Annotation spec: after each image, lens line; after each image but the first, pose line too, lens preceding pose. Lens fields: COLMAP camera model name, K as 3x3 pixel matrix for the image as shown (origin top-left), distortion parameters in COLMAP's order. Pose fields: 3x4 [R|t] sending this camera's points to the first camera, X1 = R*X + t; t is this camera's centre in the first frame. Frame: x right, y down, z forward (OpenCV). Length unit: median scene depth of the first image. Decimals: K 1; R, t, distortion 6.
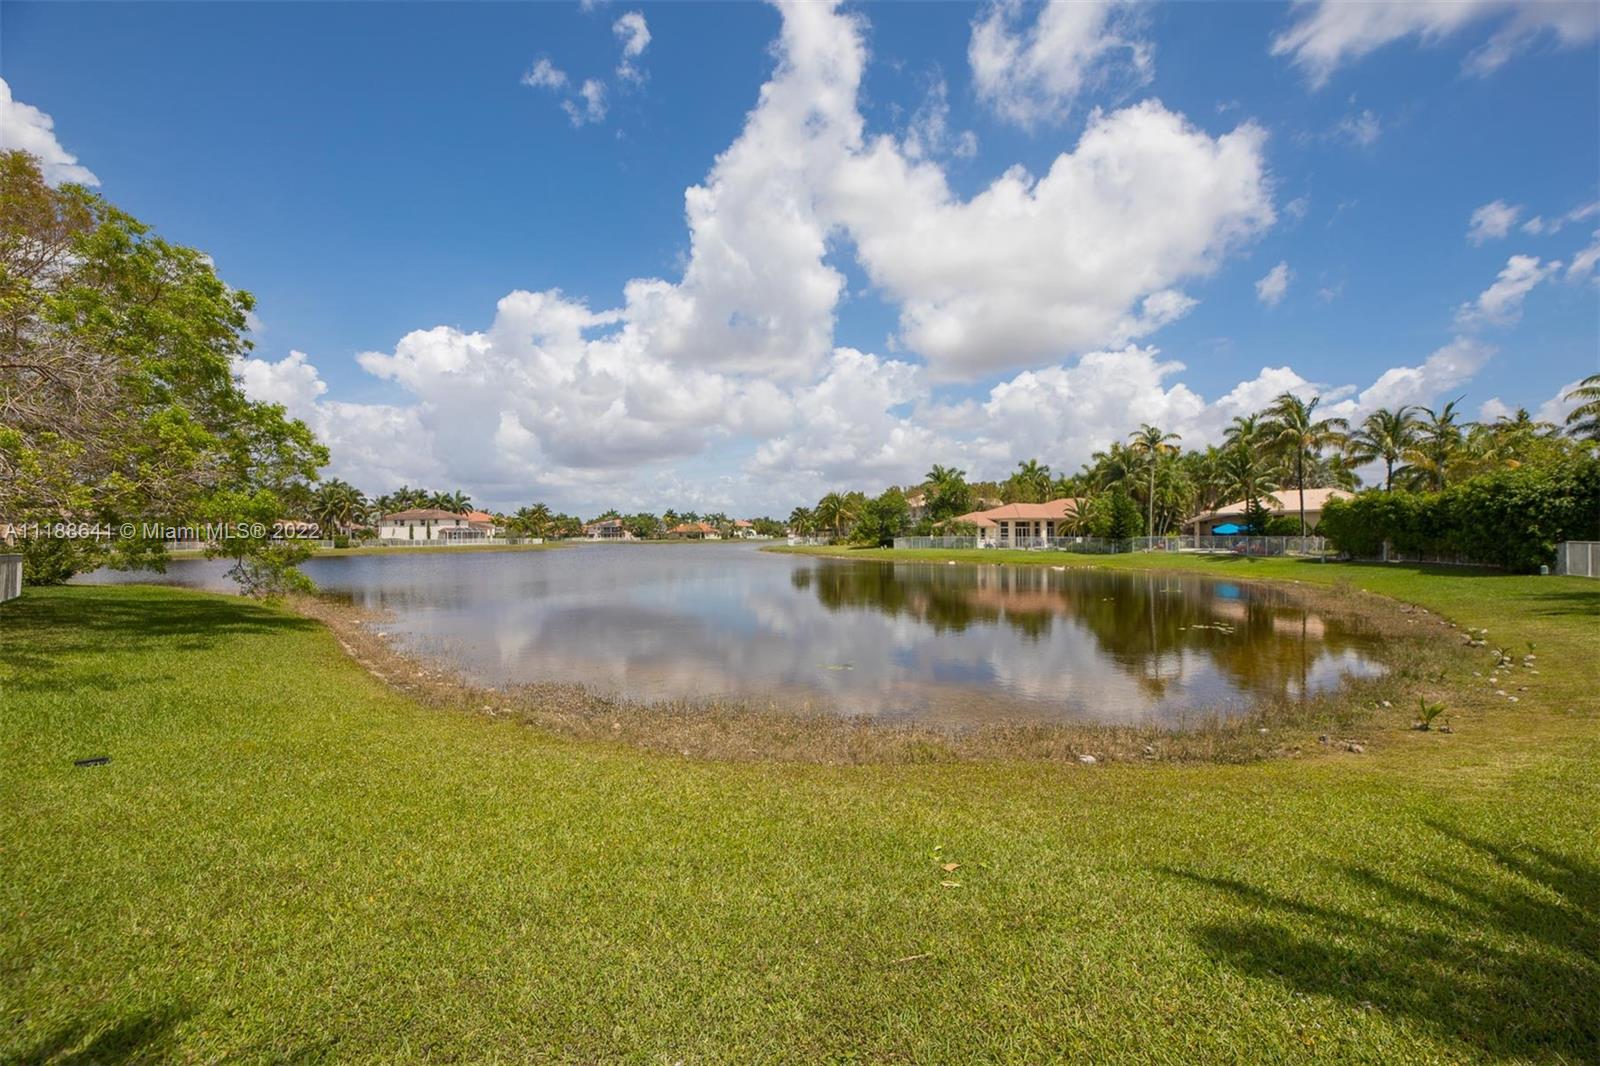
lens RADIAL K [[652.8, 0, 812.2], [0, 652.8, 531.1], [0, 0, 1]] dist [-0.010899, -0.001677]
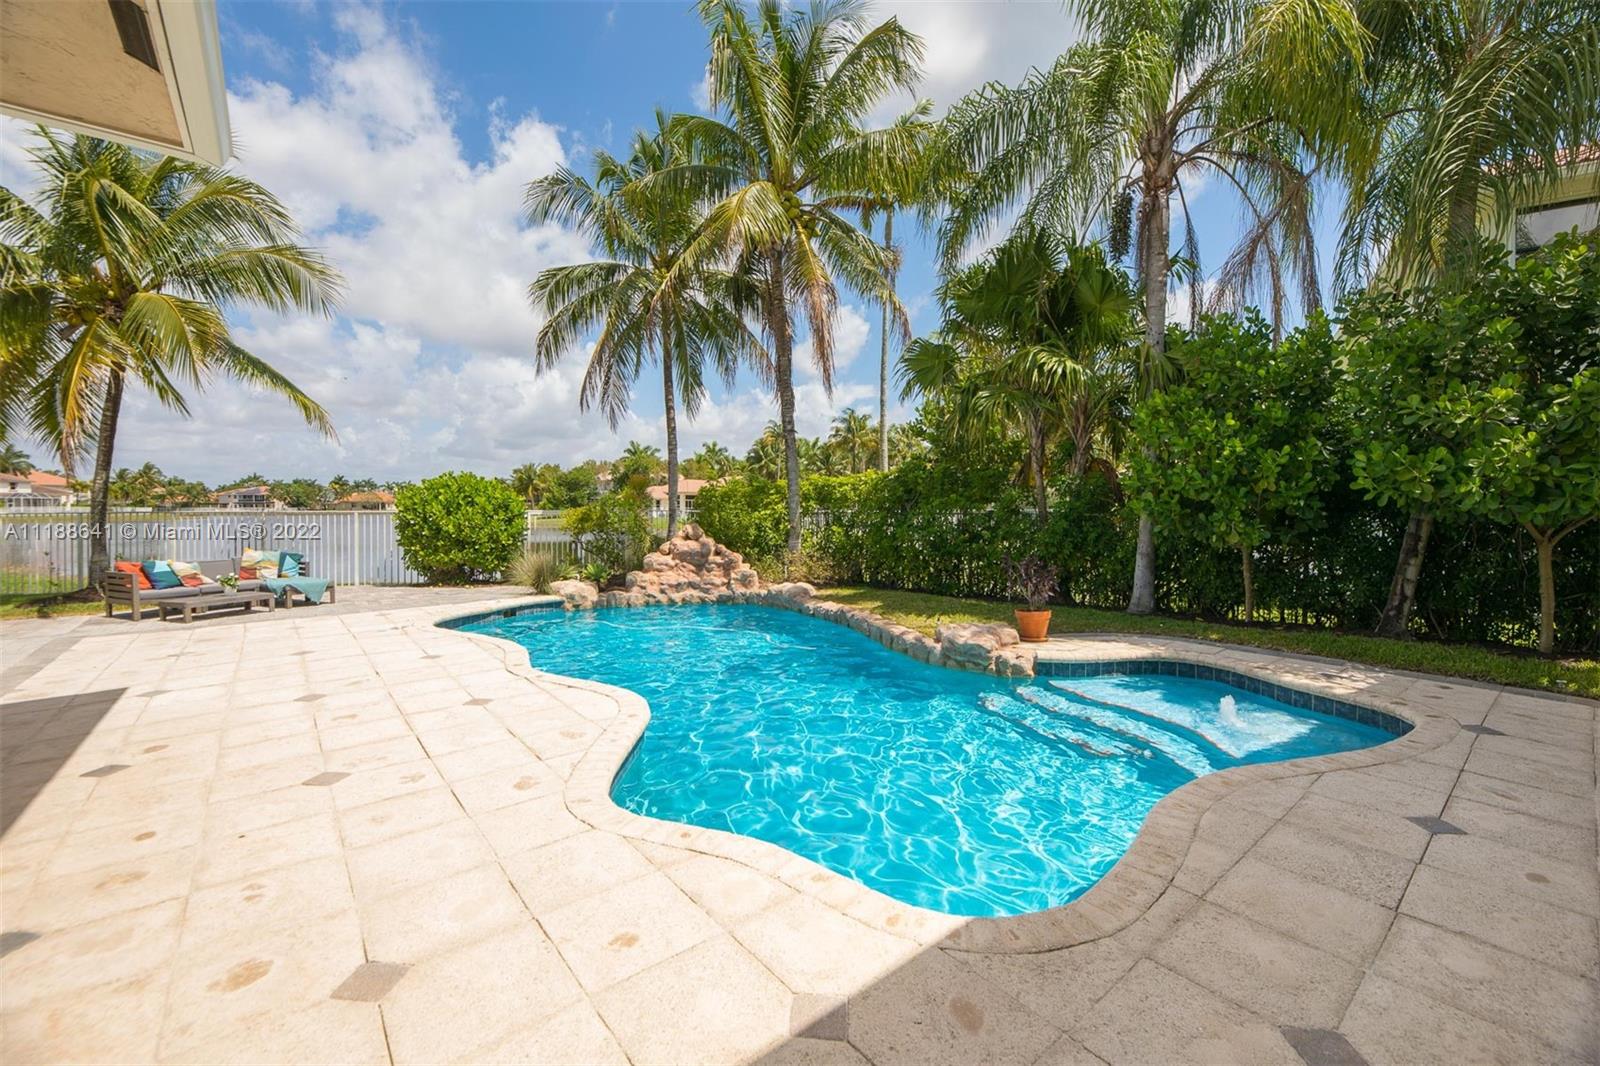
lens RADIAL K [[652.8, 0, 814.9], [0, 652.8, 512.7], [0, 0, 1]] dist [-0.010899, -0.001677]
pose [[0.913439, 0.005170, 0.406943, 0.016557], [-0.010047, 0.999901, 0.009849, 0.001677], [-0.406852, -0.013085, 0.913400, -0.076666]]
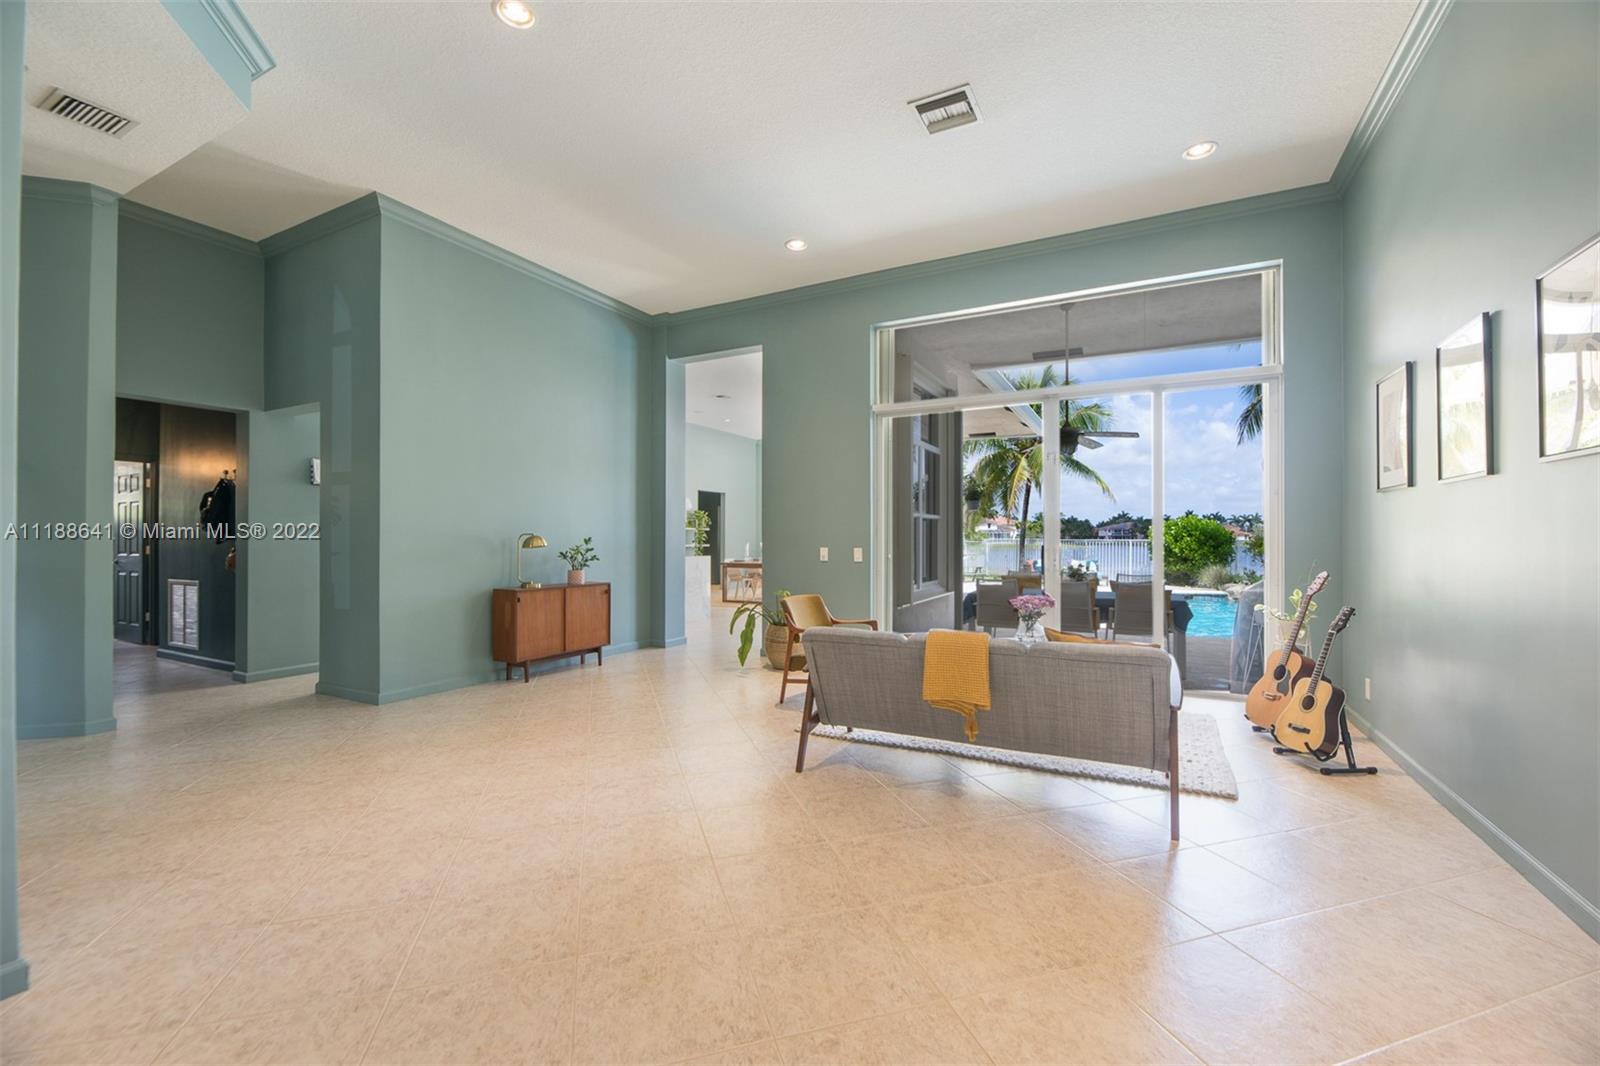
lens RADIAL K [[652.8, 0, 804.0], [0, 652.8, 528.7], [0, 0, 1]] dist [-0.010899, -0.001677]
pose [[0.728948, -0.000733, -0.684568, 0.037589], [-0.004719, 0.999970, -0.006096, 0.001635], [0.684553, 0.007675, 0.728923, -0.120940]]
